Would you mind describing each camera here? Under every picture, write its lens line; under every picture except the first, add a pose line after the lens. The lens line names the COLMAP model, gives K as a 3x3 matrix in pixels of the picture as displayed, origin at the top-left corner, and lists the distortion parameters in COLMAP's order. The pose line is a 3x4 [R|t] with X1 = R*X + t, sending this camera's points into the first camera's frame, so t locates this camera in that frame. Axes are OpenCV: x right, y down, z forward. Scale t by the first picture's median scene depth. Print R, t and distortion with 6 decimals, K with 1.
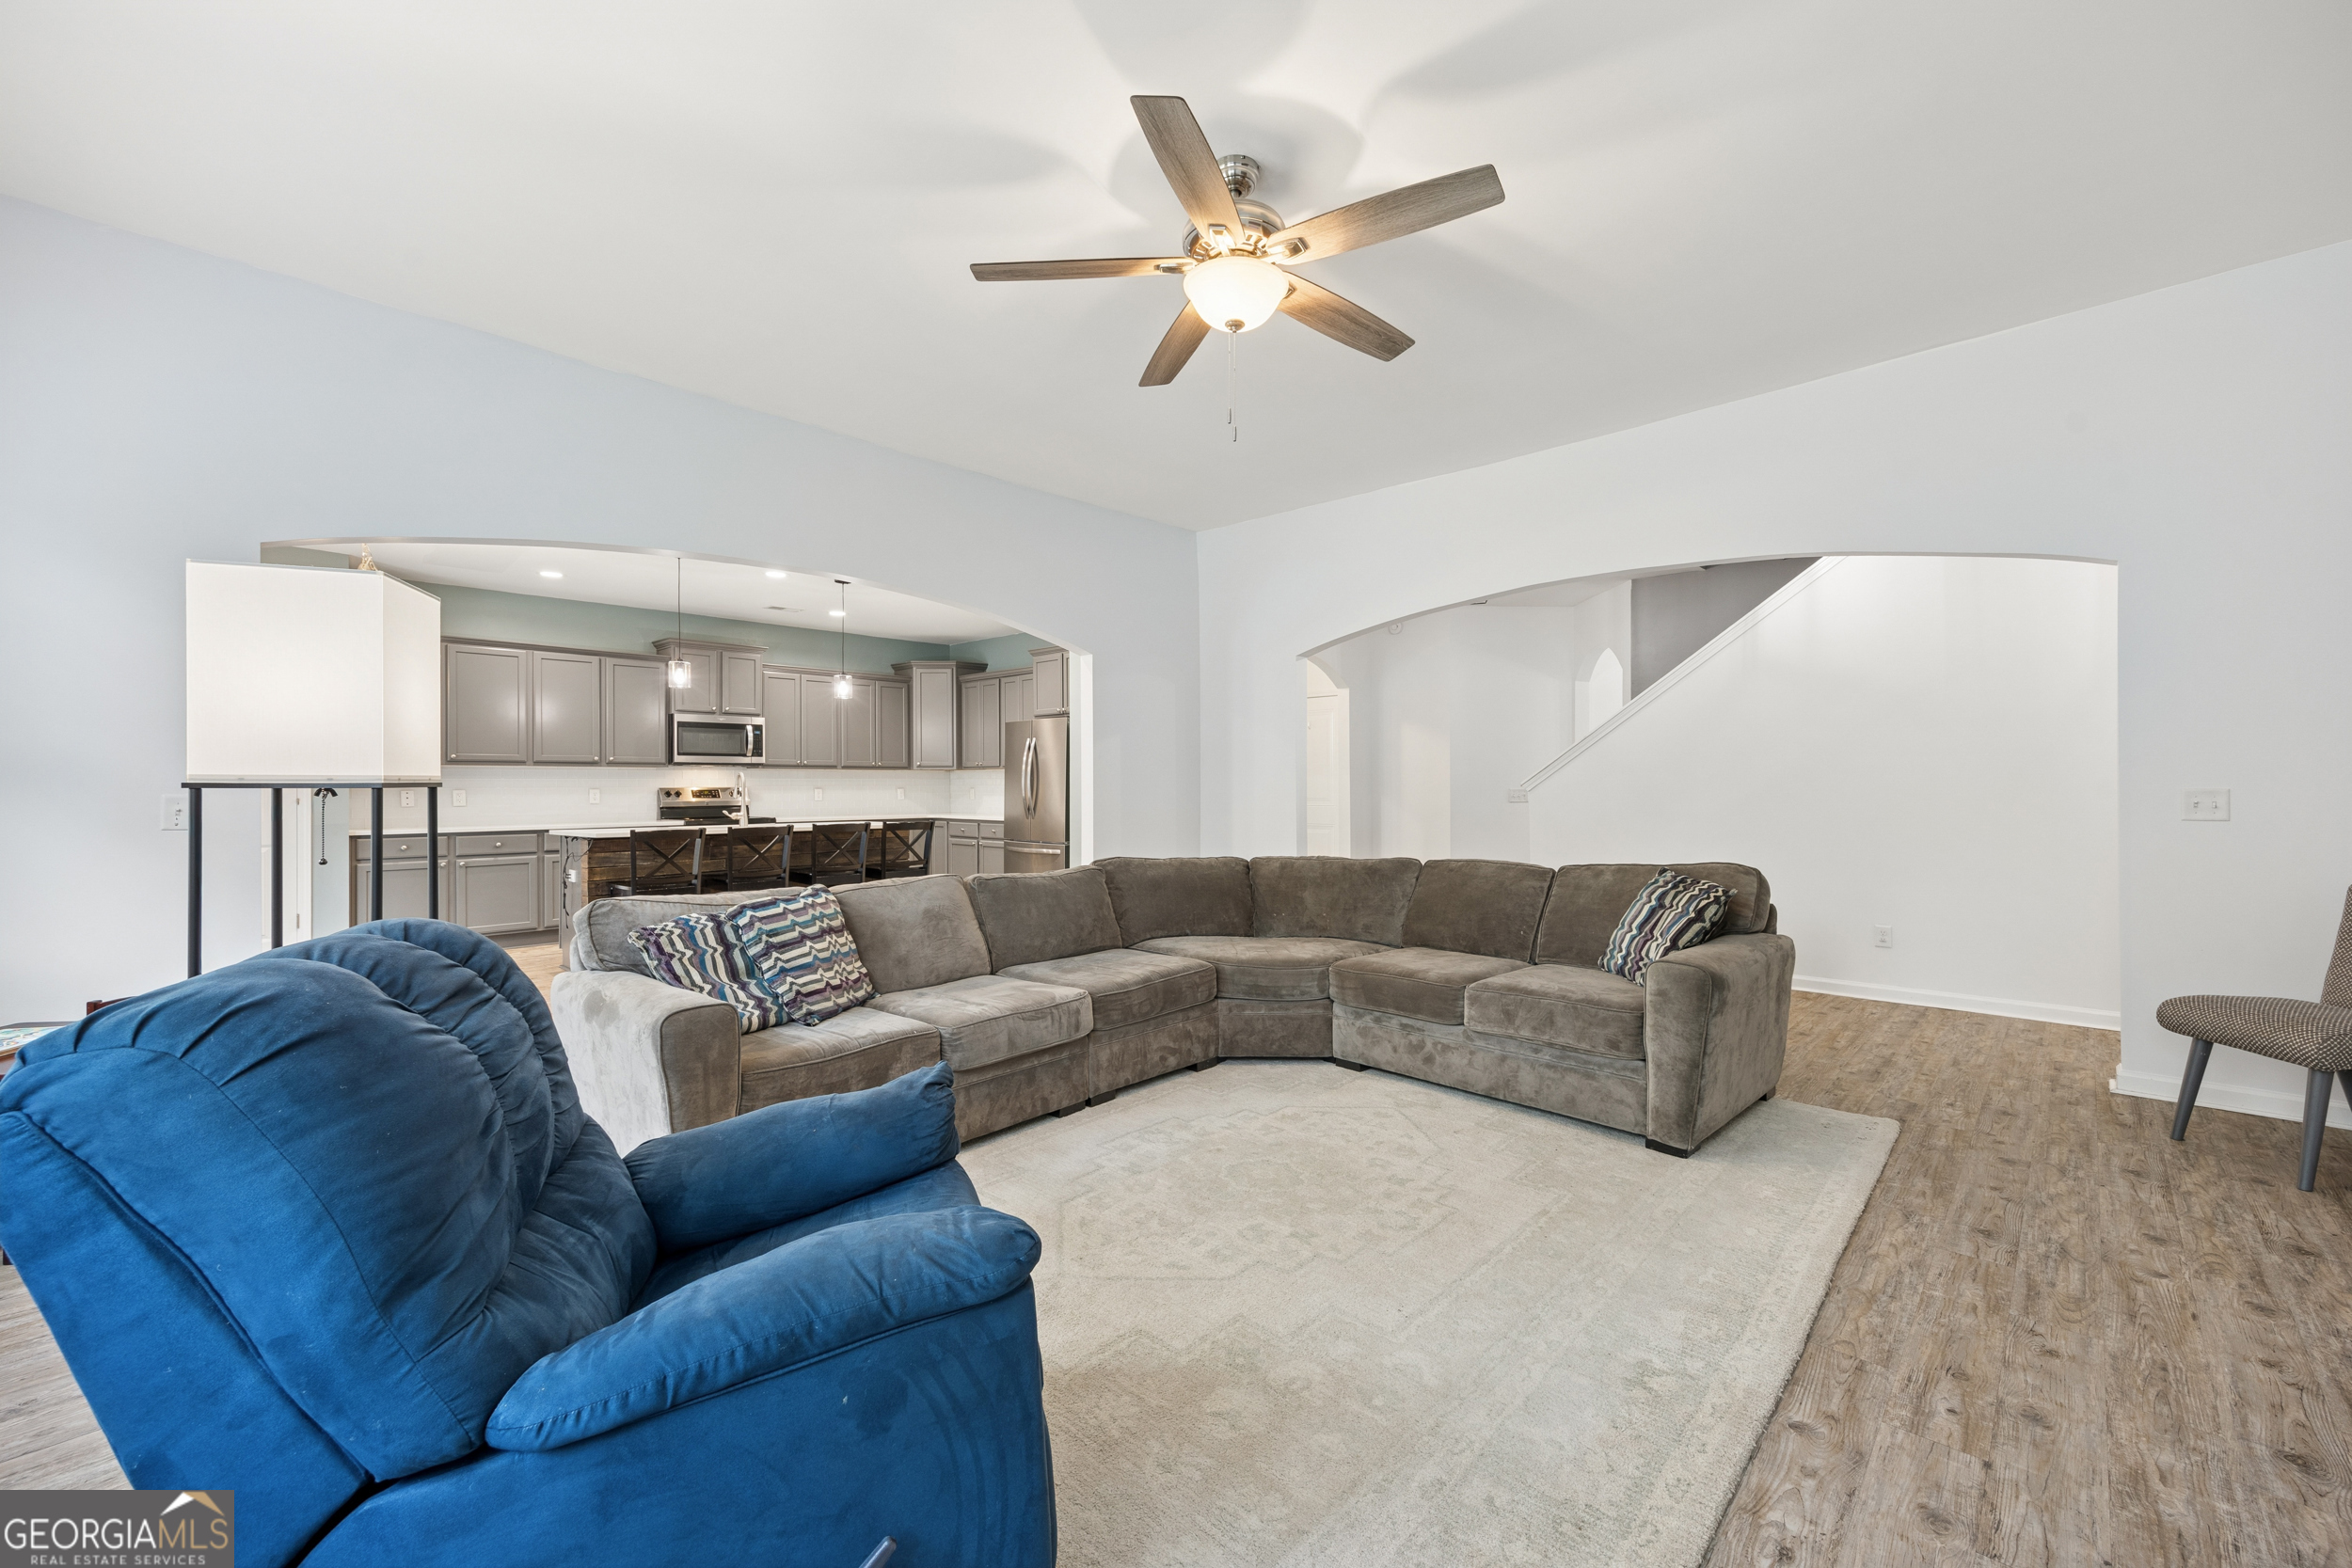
lens RADIAL K [[944.5, 0, 1185.6], [0, 944.5, 777.8], [0, 0, 1]] dist [0.009157, -0.000445]
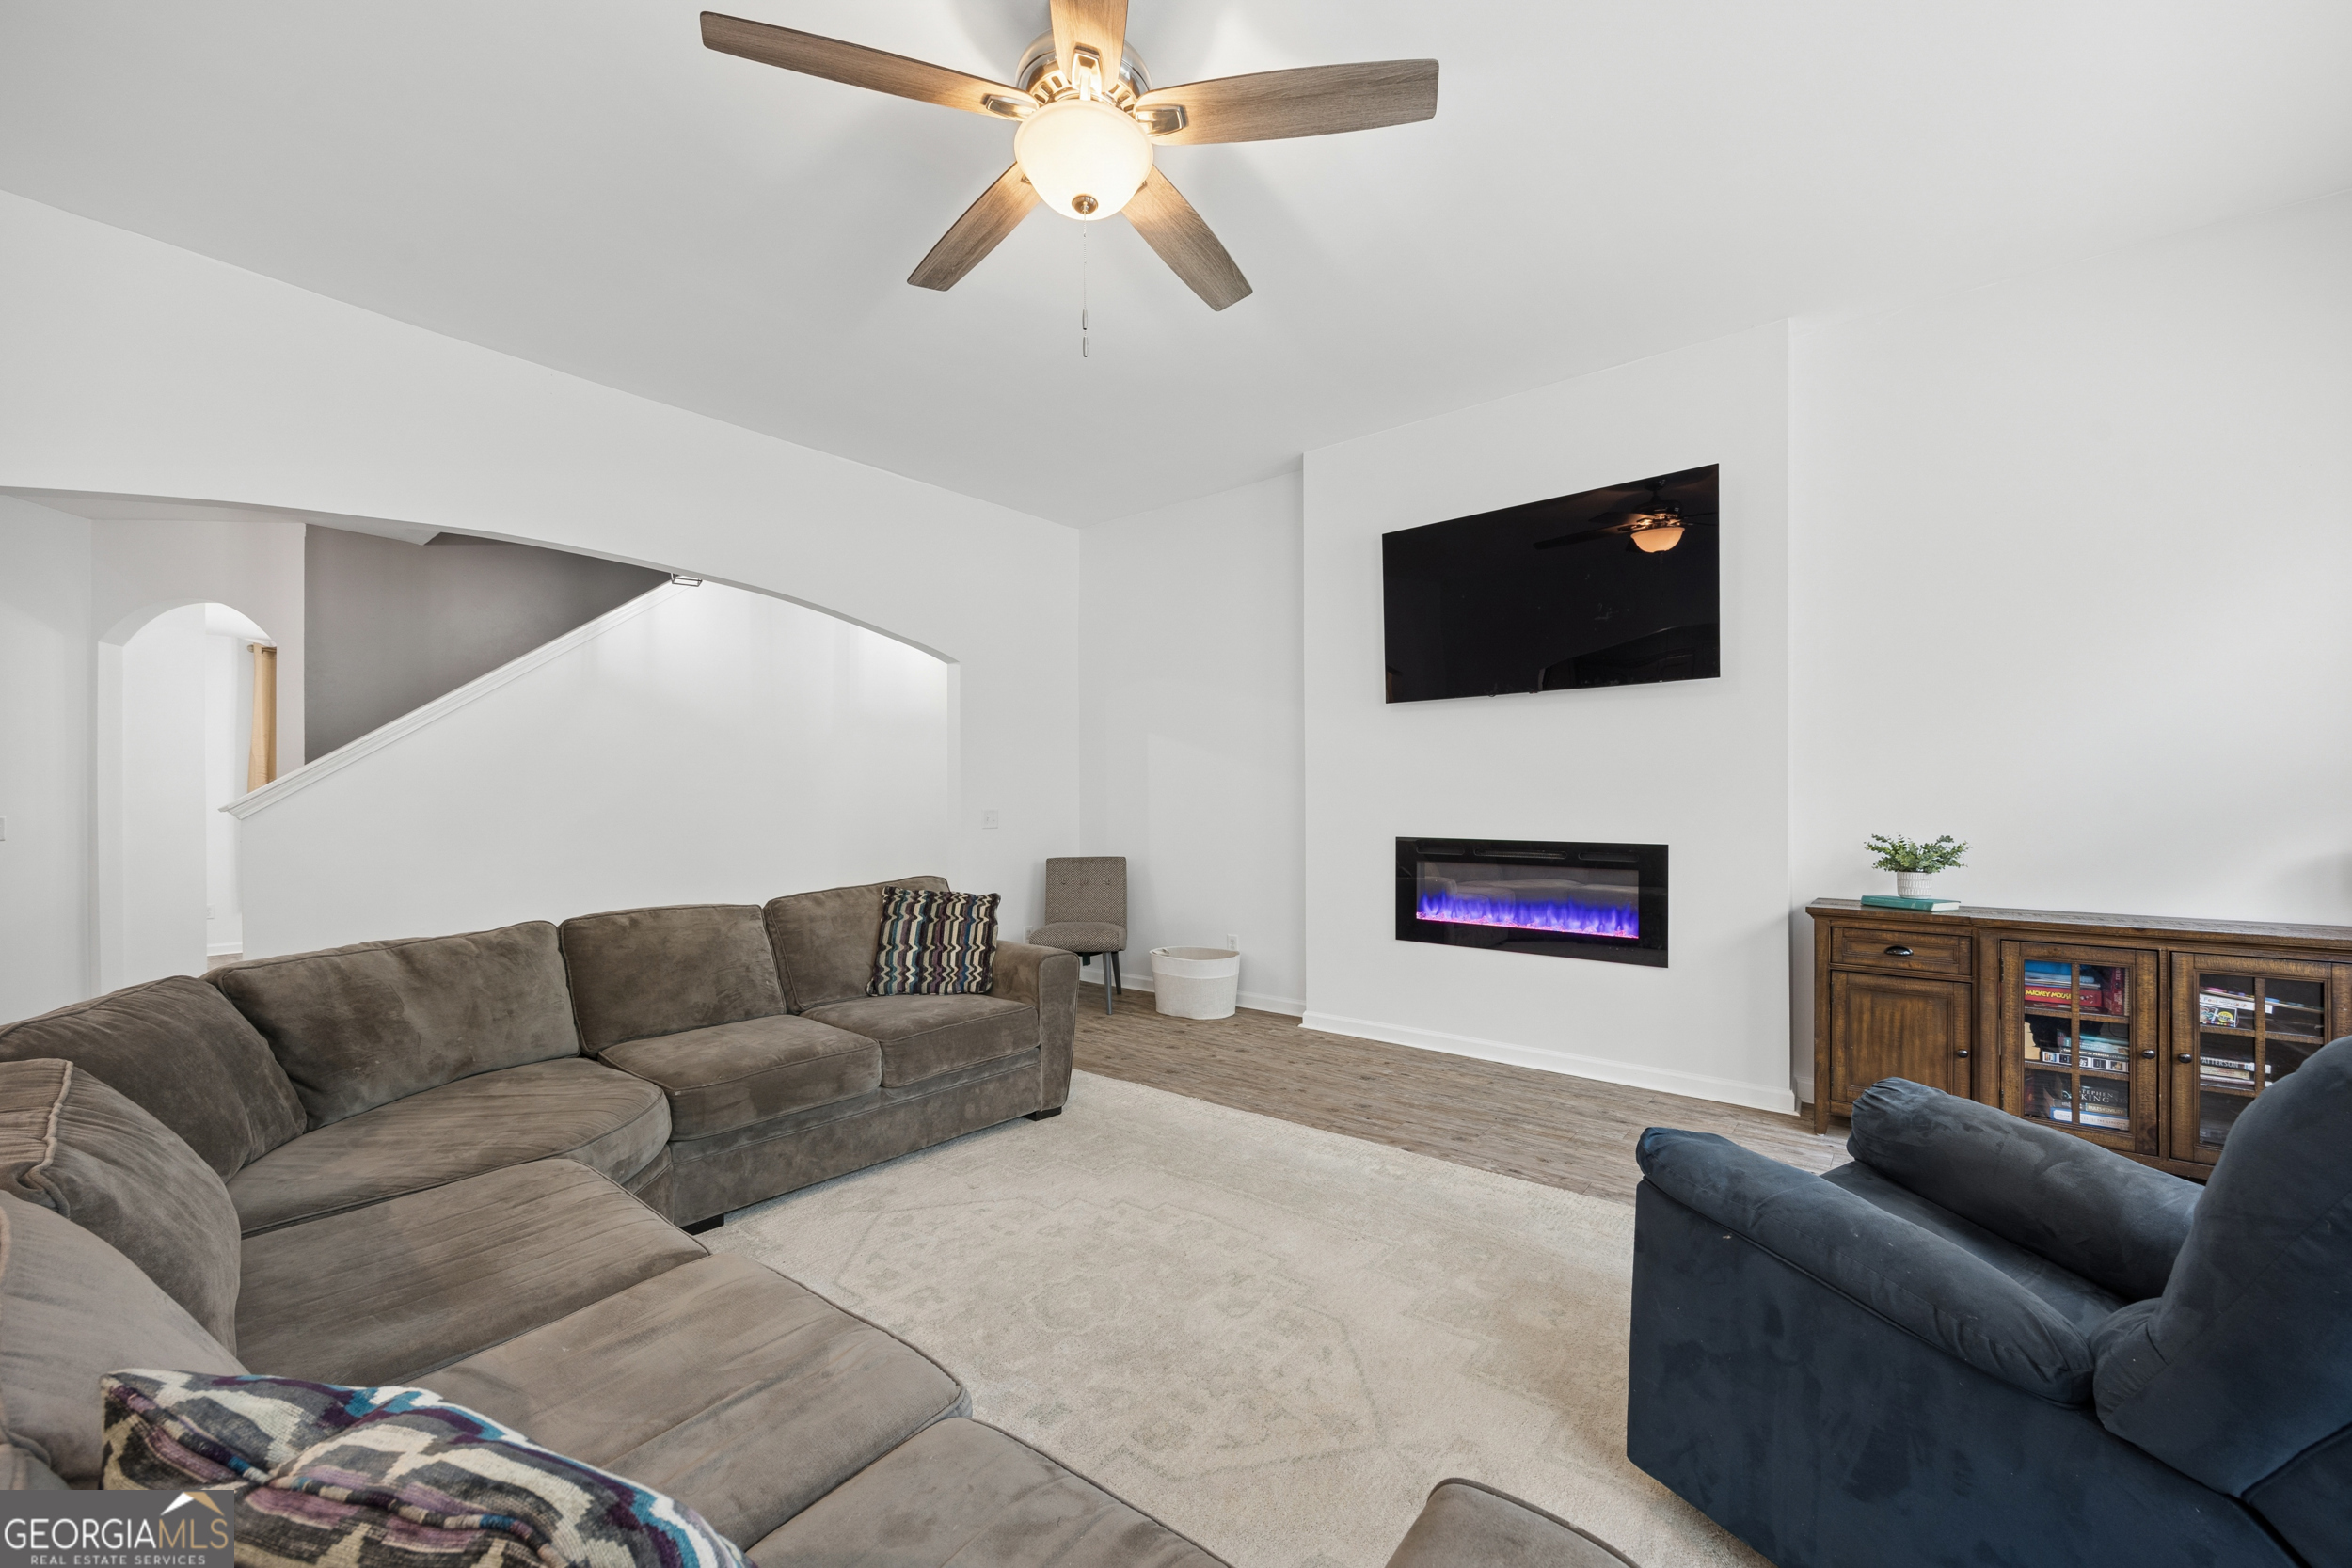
lens RADIAL K [[923.8, 0, 1178.5], [0, 923.8, 801.5], [0, 0, 1]] dist [-0.000206, -0.000228]
pose [[-0.074917, 0.002874, 0.997186, -0.515570], [-0.003324, 0.999990, -0.003132, 0.003801], [-0.997184, -0.003549, -0.074907, 0.726180]]
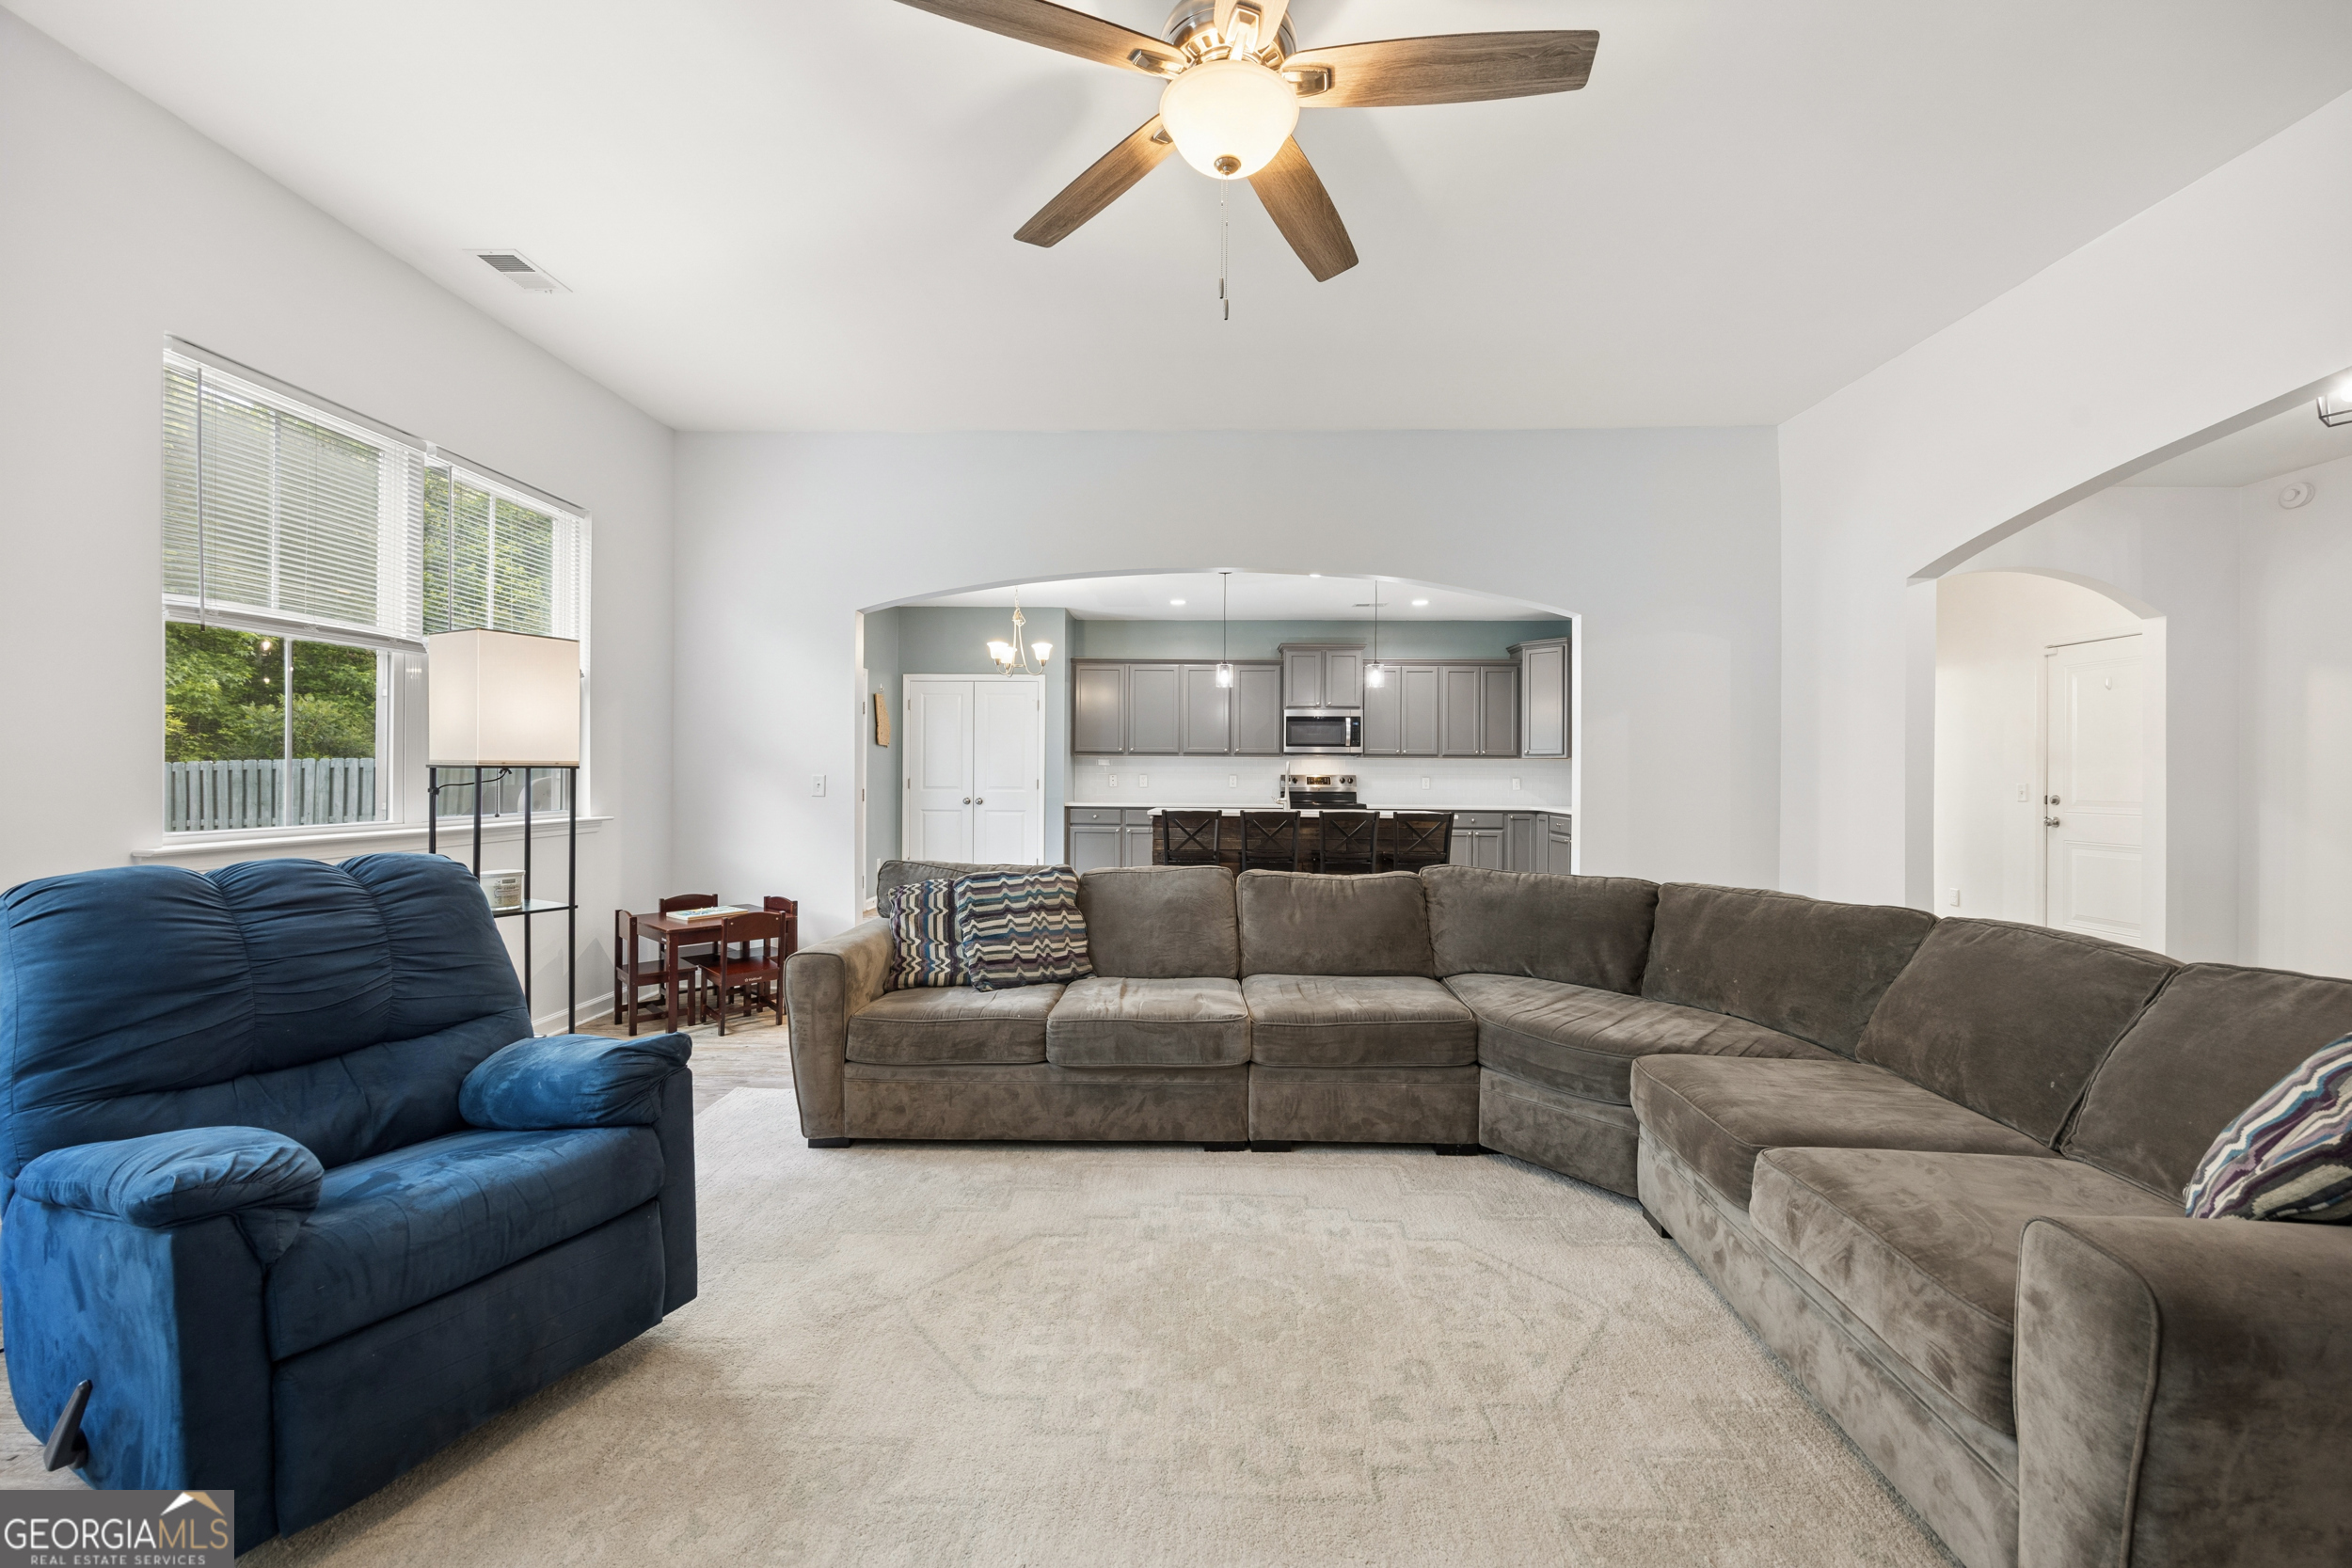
lens RADIAL K [[924.3, 0, 1186.6], [0, 924.3, 770.2], [0, 0, 1]] dist [0.001557, 0.000106]
pose [[0.666133, 0.006211, -0.745807, 0.432527], [-0.004110, 0.999981, 0.004656, 0.000445], [0.745821, -0.000036, 0.666146, 0.360143]]
